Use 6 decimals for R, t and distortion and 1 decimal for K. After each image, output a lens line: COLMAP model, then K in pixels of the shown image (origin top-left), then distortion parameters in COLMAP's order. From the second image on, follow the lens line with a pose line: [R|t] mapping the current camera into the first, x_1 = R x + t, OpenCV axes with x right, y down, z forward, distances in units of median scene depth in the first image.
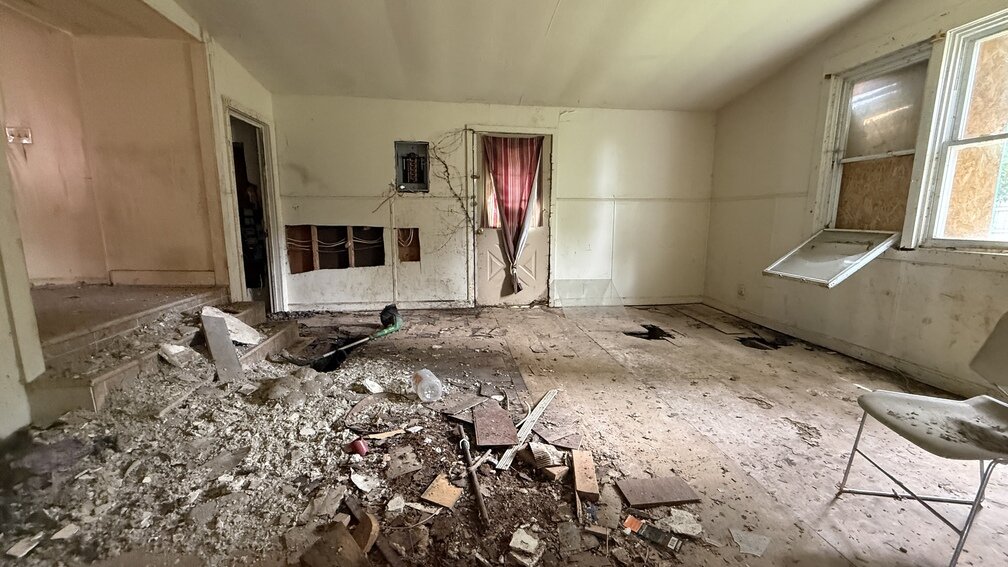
lens RADIAL K [[401.8, 0, 501.4], [0, 401.8, 284.7], [0, 0, 1]] dist [-0.000864, 0.000747]
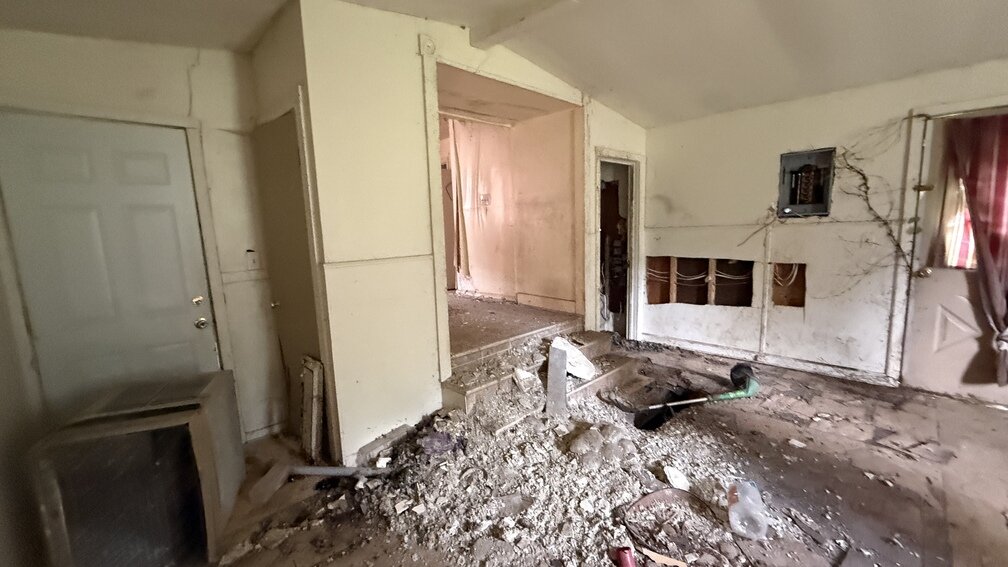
lens RADIAL K [[401.8, 0, 501.4], [0, 401.8, 284.7], [0, 0, 1]] dist [-0.000864, 0.000747]
pose [[0.603415, 0.086072, -0.792768, 0.066999], [-0.092474, 0.995003, 0.037642, -0.107259], [0.792047, 0.050597, 0.608360, 0.129538]]
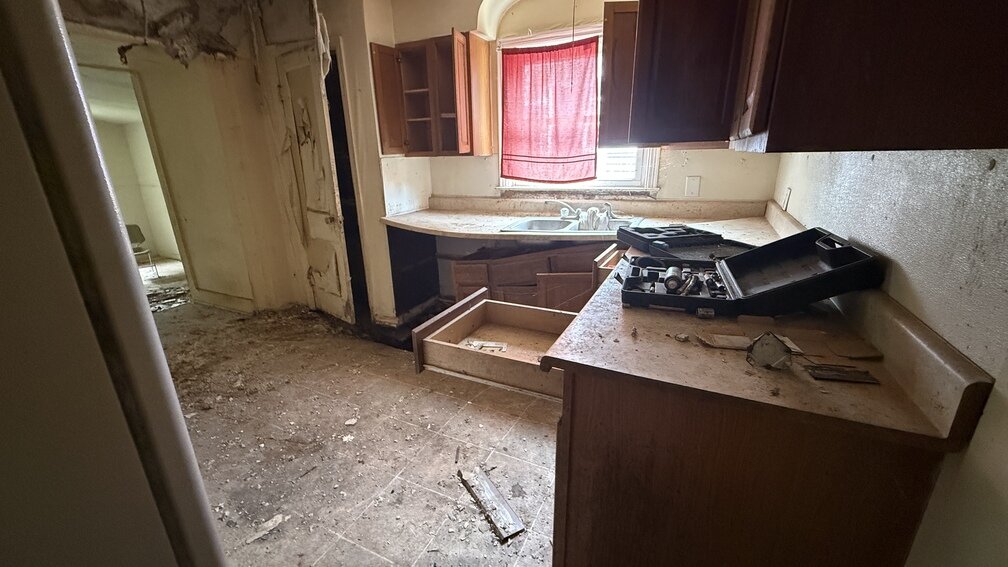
lens RADIAL K [[401.8, 0, 501.4], [0, 401.8, 284.7], [0, 0, 1]] dist [-0.000864, 0.000747]
pose [[-0.842858, -0.158624, 0.514226, -1.948349], [0.099205, 0.893391, 0.438191, -0.368767], [-0.528913, 0.420347, -0.737265, 0.910144]]
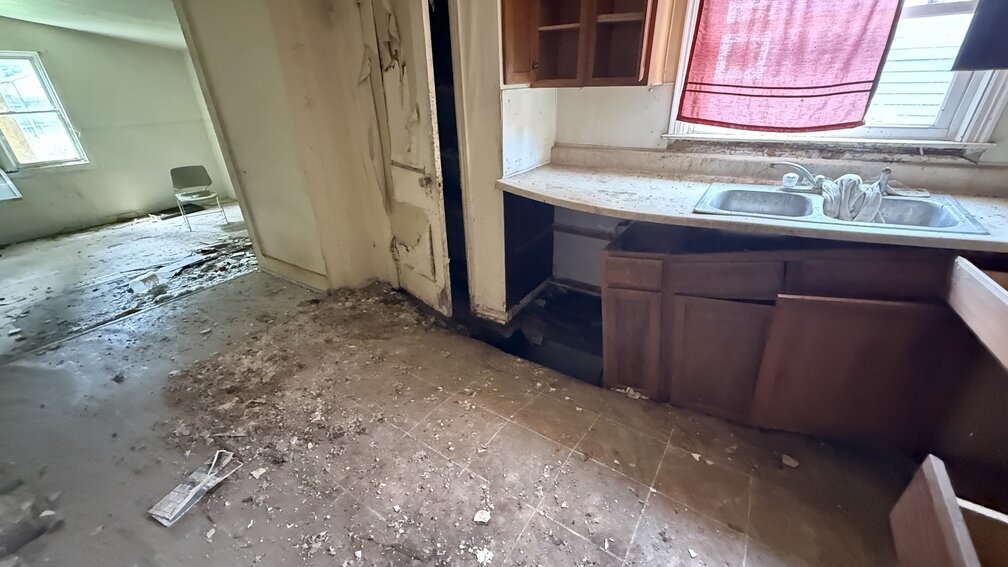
lens RADIAL K [[401.8, 0, 501.4], [0, 401.8, 284.7], [0, 0, 1]] dist [-0.000864, 0.000747]
pose [[-0.763886, -0.277975, 0.582415, -1.660000], [0.124213, 0.822274, 0.555370, -0.350188], [-0.633284, 0.496583, -0.593596, 0.780338]]
